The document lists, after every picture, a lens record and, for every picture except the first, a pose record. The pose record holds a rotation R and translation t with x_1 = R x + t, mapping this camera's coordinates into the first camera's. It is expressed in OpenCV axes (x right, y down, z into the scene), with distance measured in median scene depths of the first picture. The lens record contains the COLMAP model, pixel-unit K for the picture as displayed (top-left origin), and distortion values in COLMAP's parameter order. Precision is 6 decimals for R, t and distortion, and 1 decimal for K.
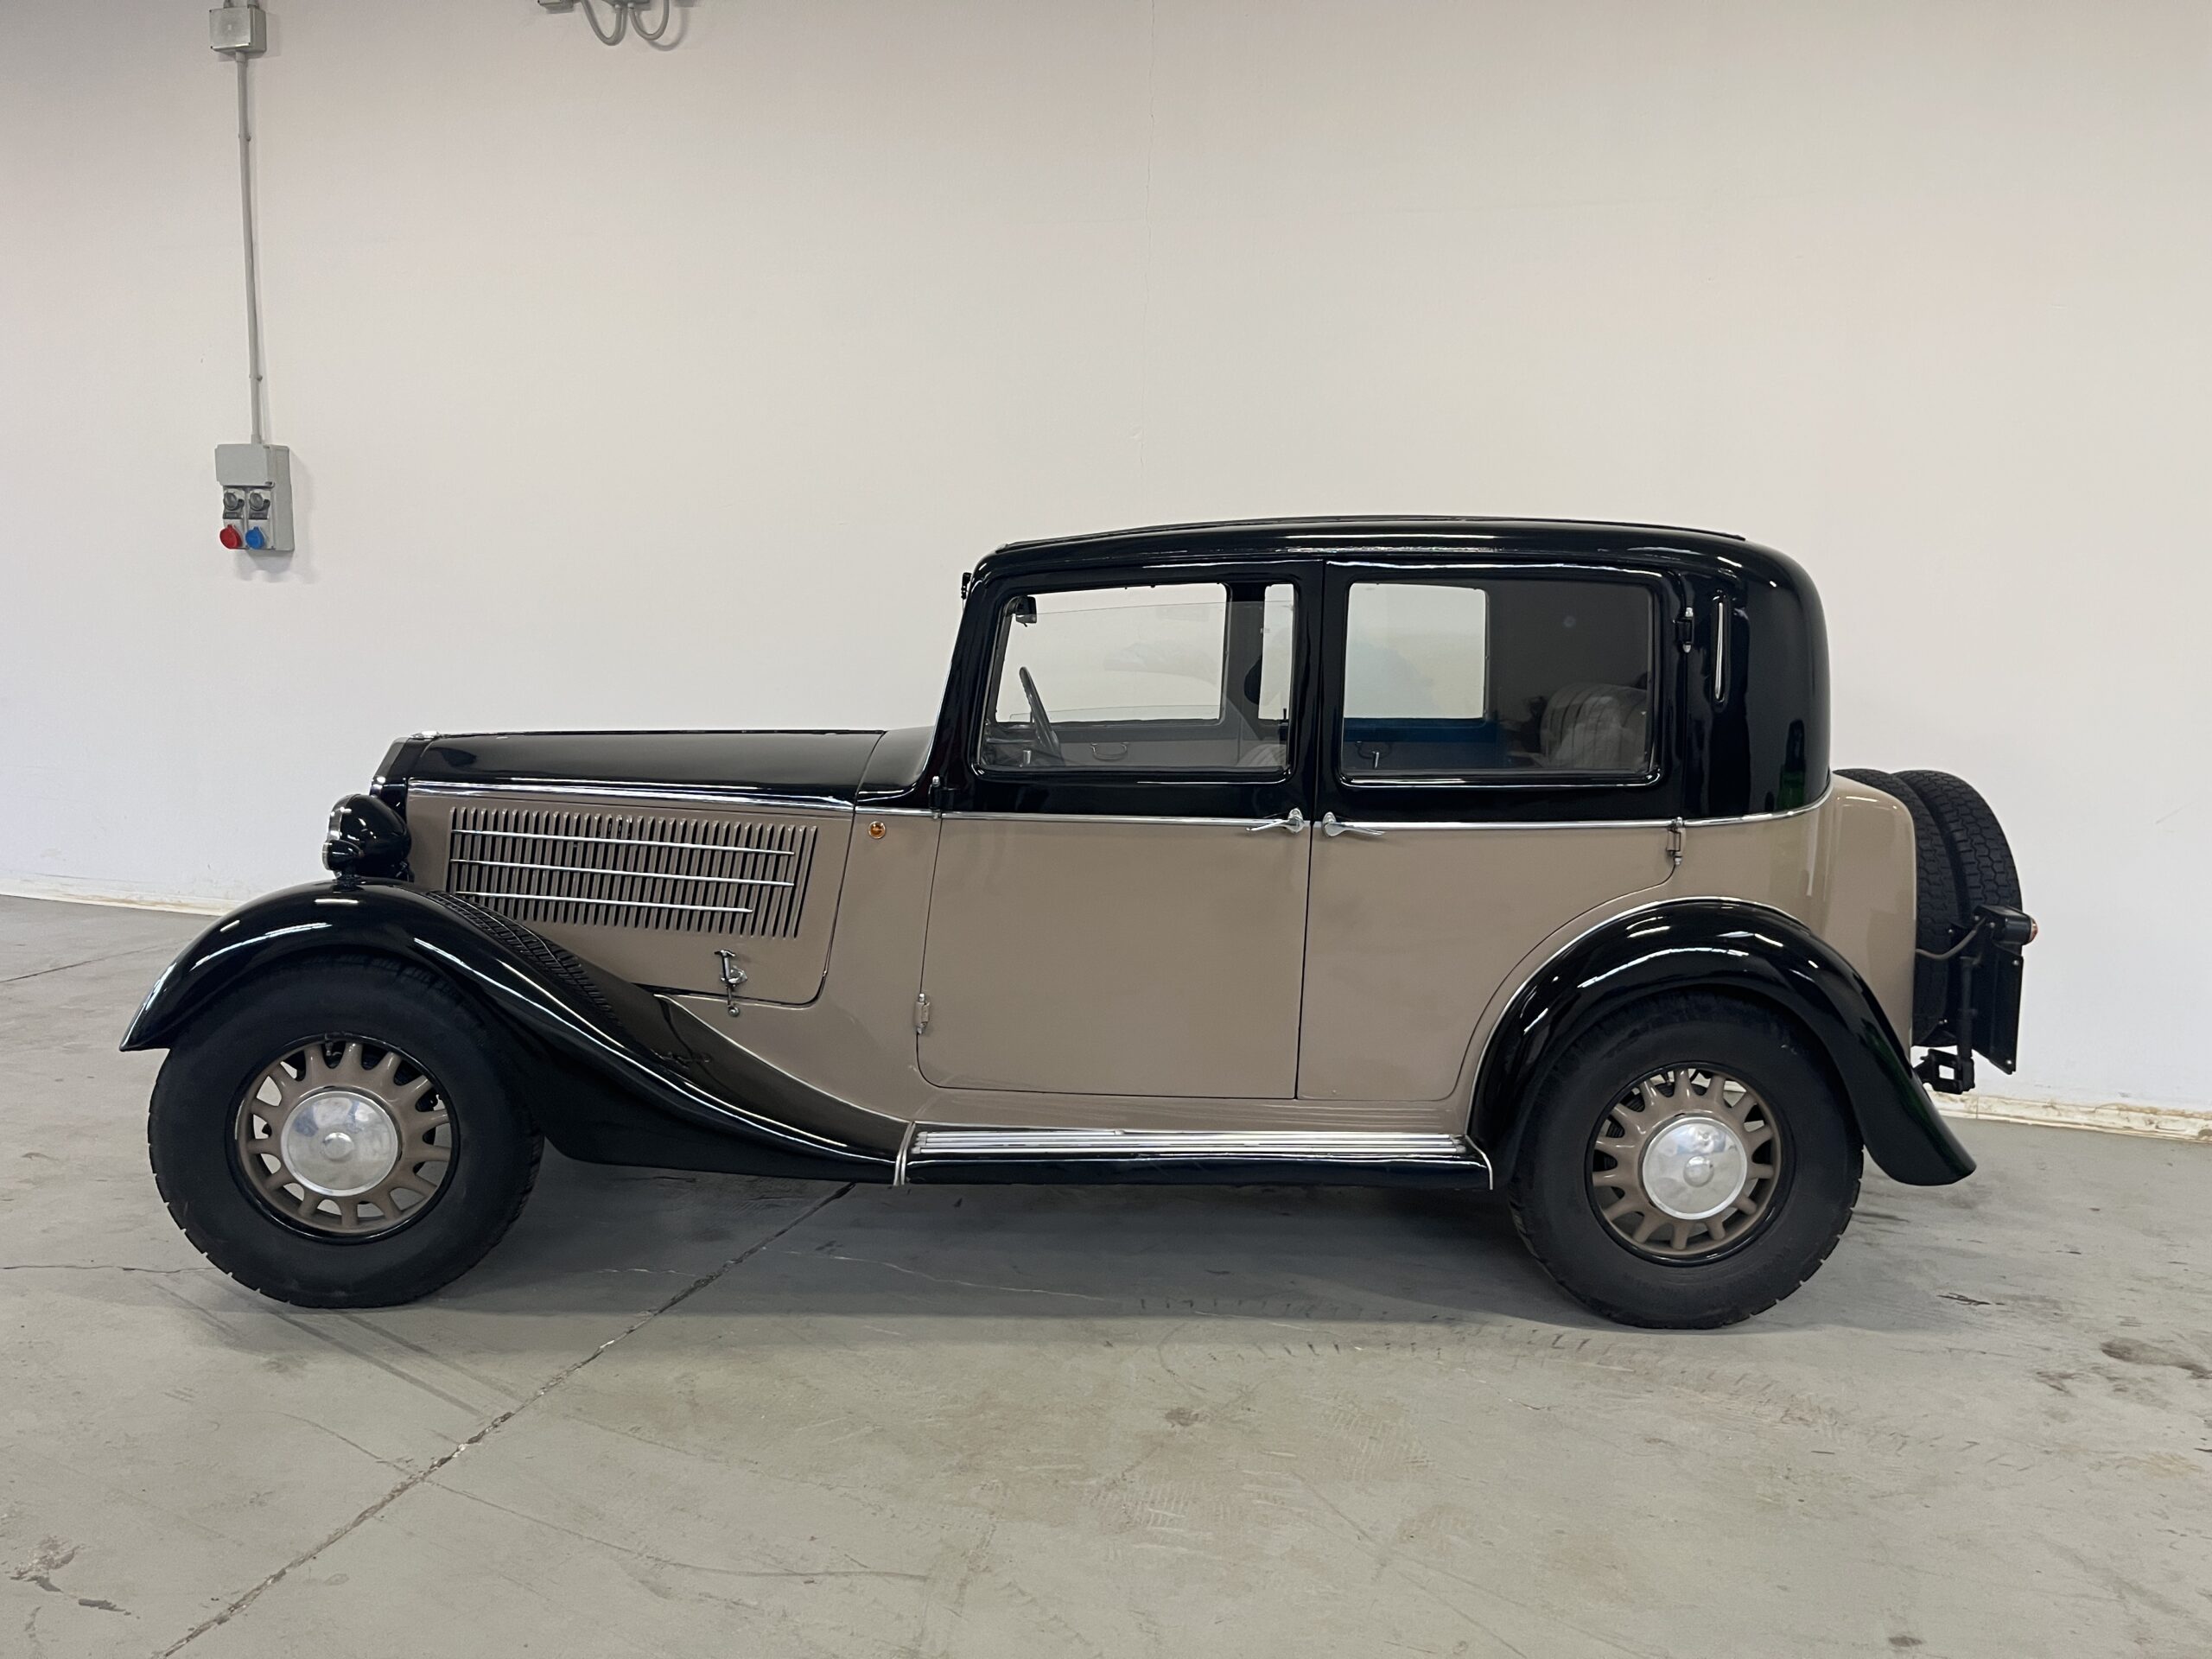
lens RADIAL K [[1737.2, 0, 1116.5], [0, 1737.2, 809.1], [0, 0, 1]] dist [0.046881, -0.059174]
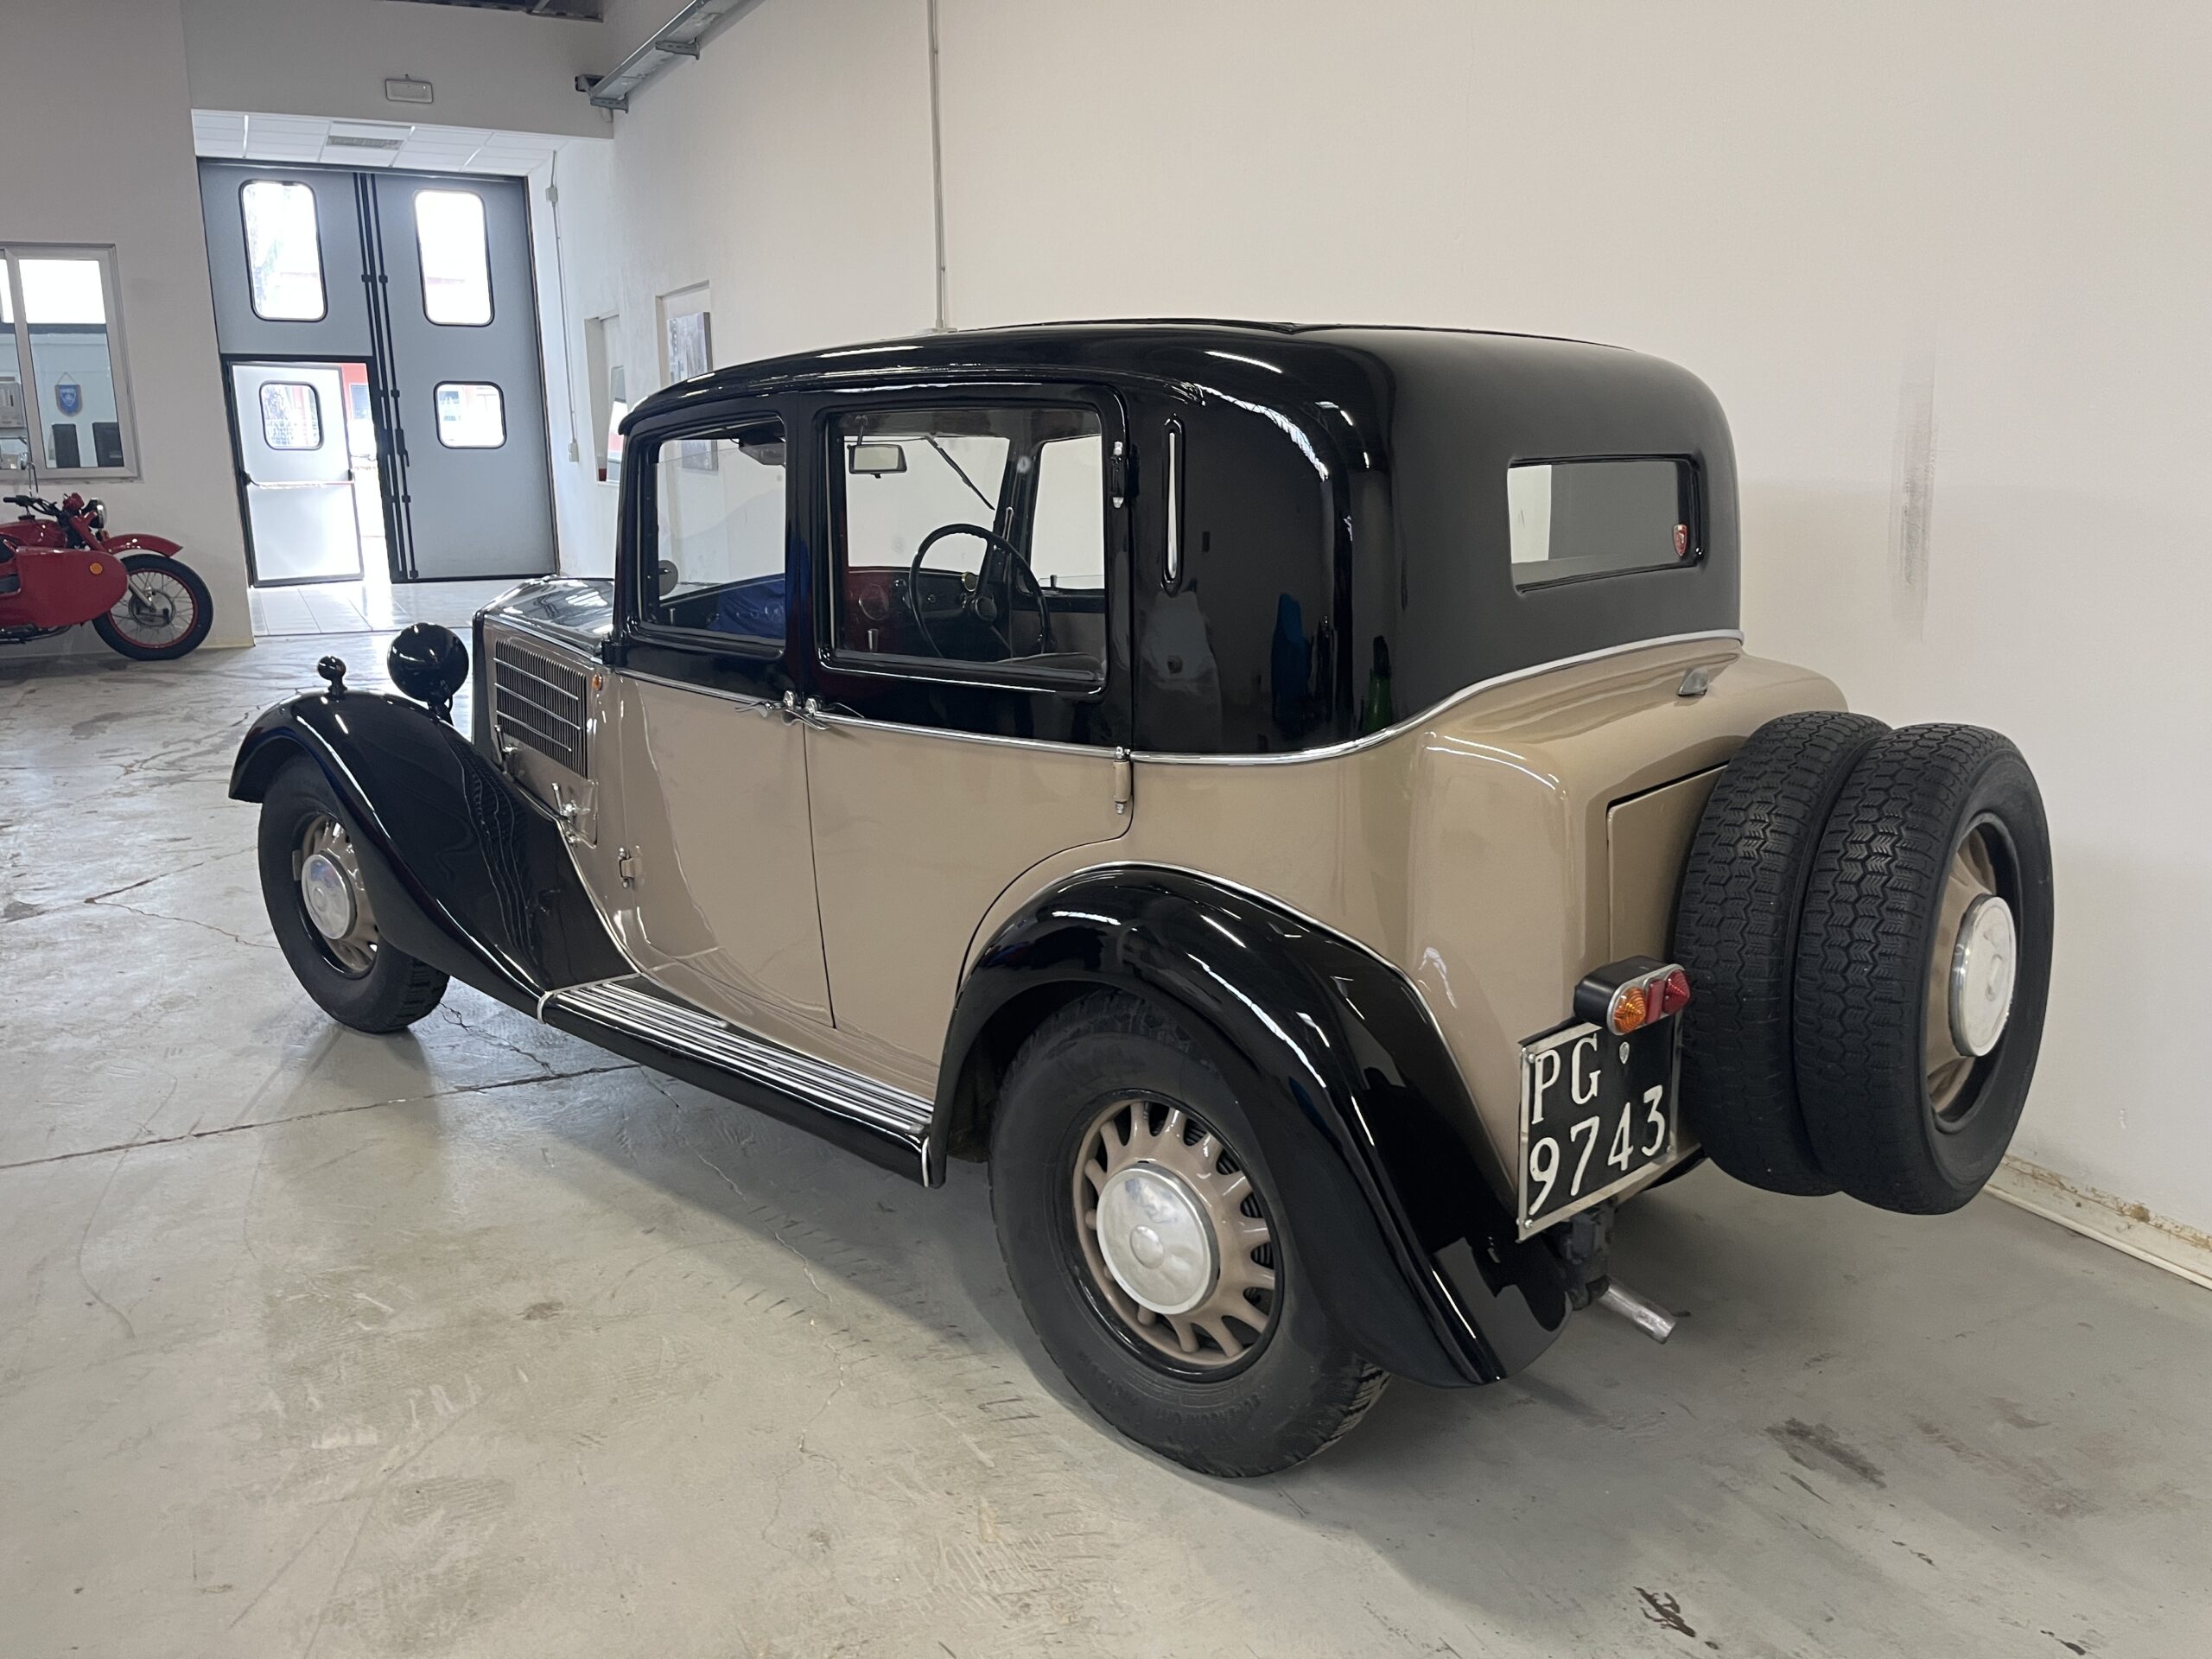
lens RADIAL K [[1737.2, 0, 1116.5], [0, 1737.2, 809.1], [0, 0, 1]] dist [0.046881, -0.059174]
pose [[0.703597, 0.126339, -0.699278, 0.798880], [-0.075292, 0.991783, 0.103429, -0.041049], [0.706599, -0.020122, 0.707328, 0.495797]]
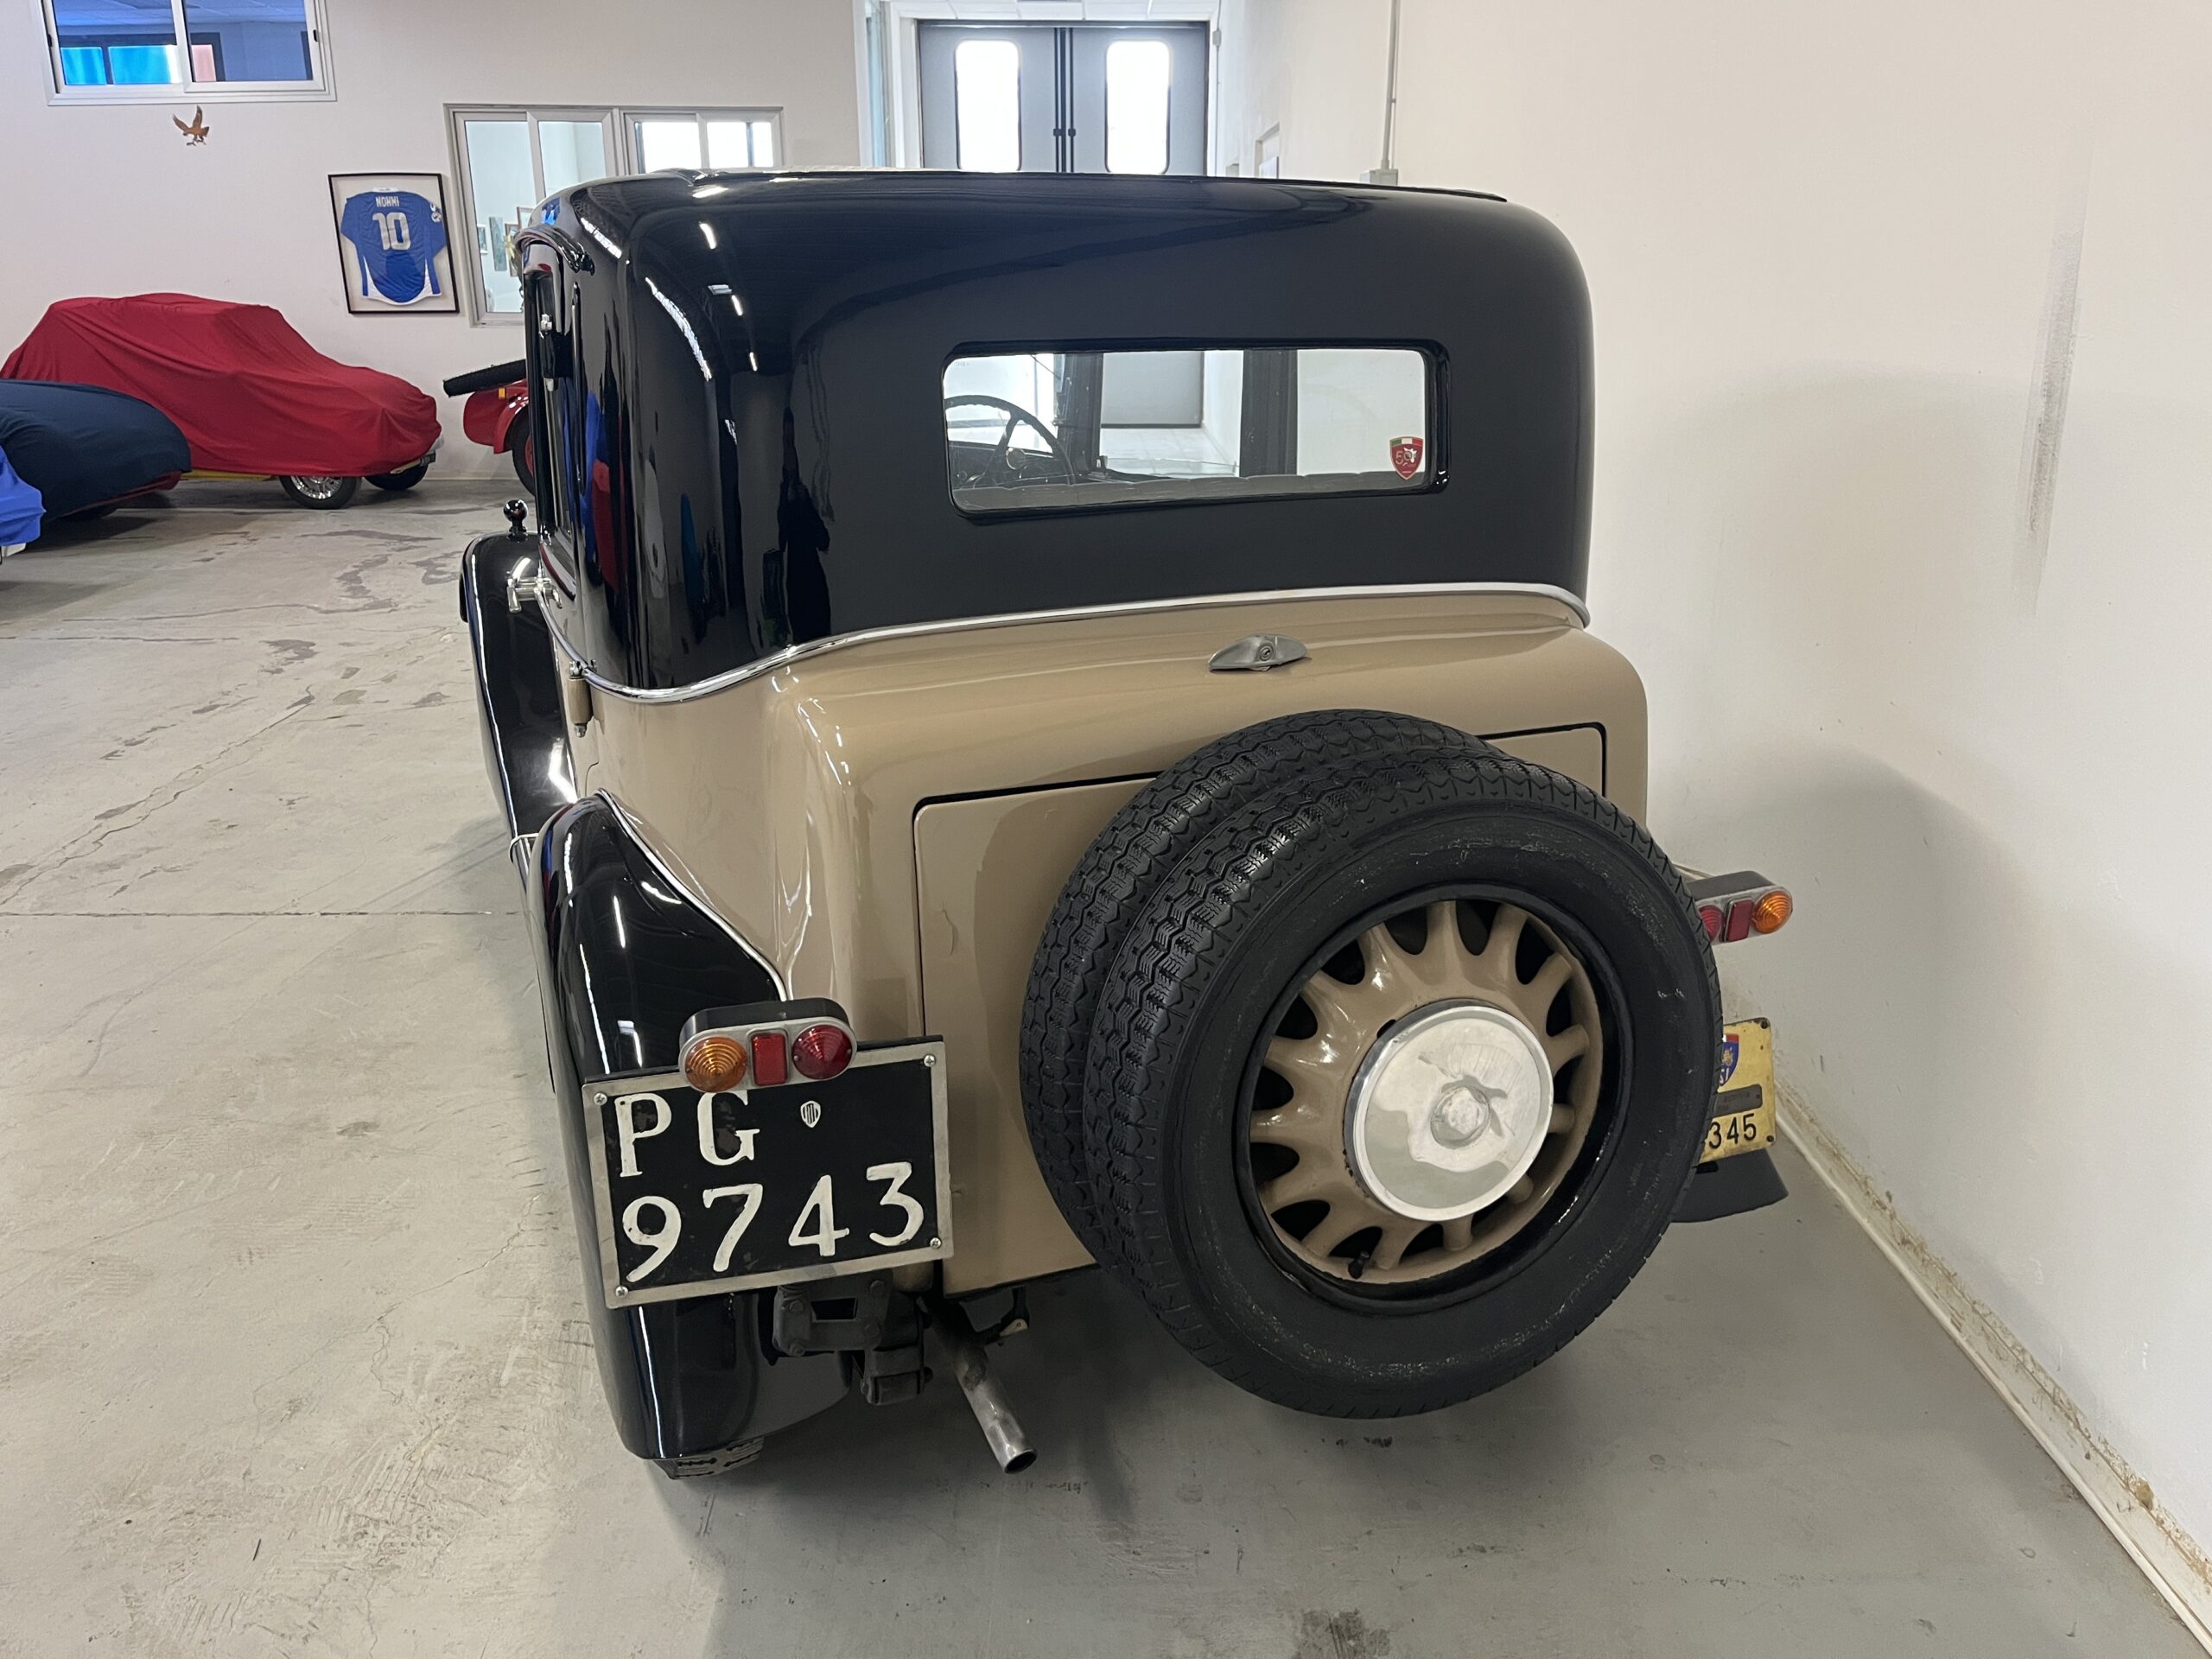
lens RADIAL K [[1725.3, 0, 1106.0], [0, 1725.3, 829.5], [0, 0, 1]] dist [0.060808, -0.087089]
pose [[0.305919, 0.266726, -0.913932, 0.955827], [-0.121068, 0.963059, 0.240539, -0.110514], [0.944329, 0.037062, 0.326910, 0.982661]]
